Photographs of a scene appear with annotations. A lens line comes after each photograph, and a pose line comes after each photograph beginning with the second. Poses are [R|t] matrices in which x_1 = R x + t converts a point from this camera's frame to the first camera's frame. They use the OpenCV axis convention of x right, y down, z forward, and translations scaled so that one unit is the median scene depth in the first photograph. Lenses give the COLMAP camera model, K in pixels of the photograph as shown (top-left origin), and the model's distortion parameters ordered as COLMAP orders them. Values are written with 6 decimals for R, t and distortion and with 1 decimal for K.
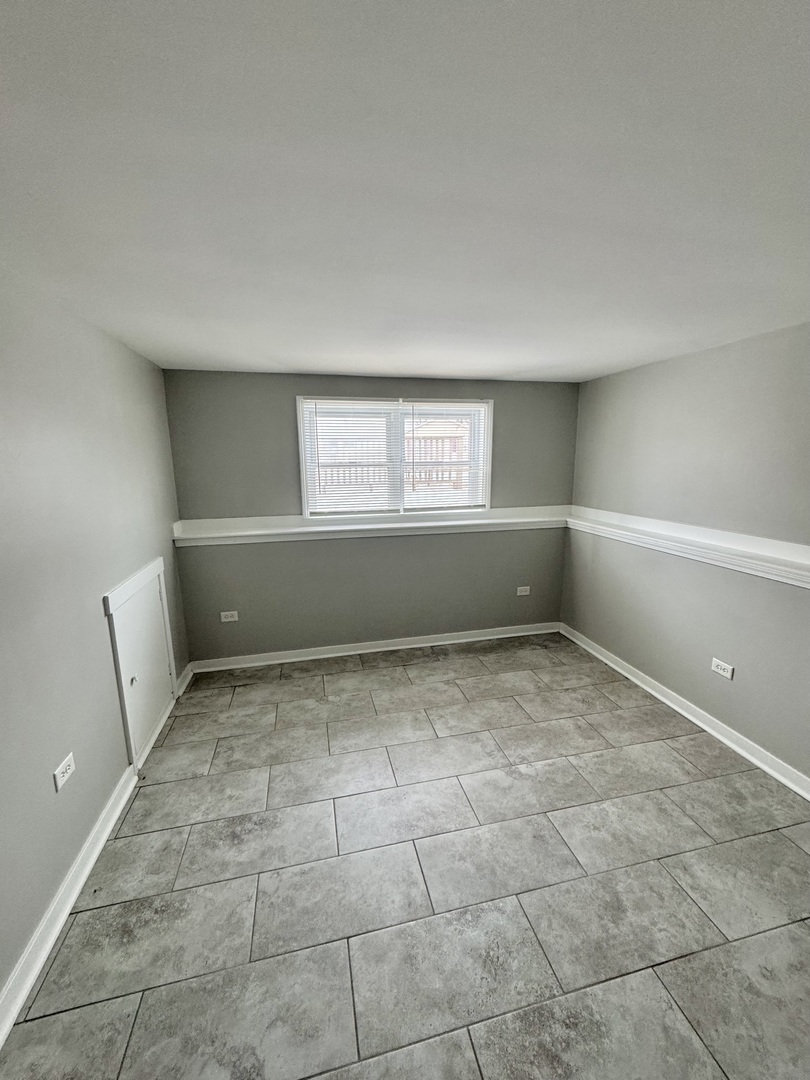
lens RADIAL K [[430.4, 0, 404.7], [0, 430.4, 540.5], [0, 0, 1]] dist [-0.002794, 0.000041]
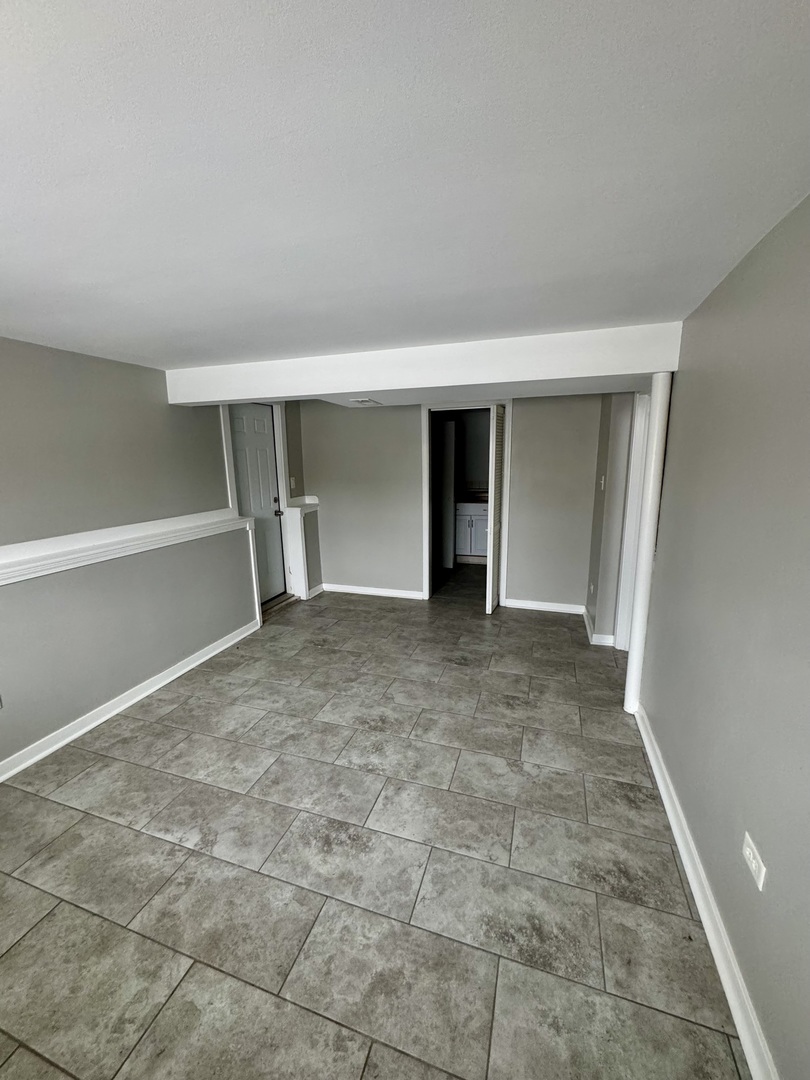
lens RADIAL K [[430.4, 0, 406.3], [0, 430.4, 541.7], [0, 0, 1]] dist [-0.002794, 0.000041]
pose [[-0.851072, -0.081710, 0.518652, -0.560507], [0.122524, 0.929637, 0.347511, -0.289939], [-0.510553, 0.359304, -0.781176, 1.541610]]
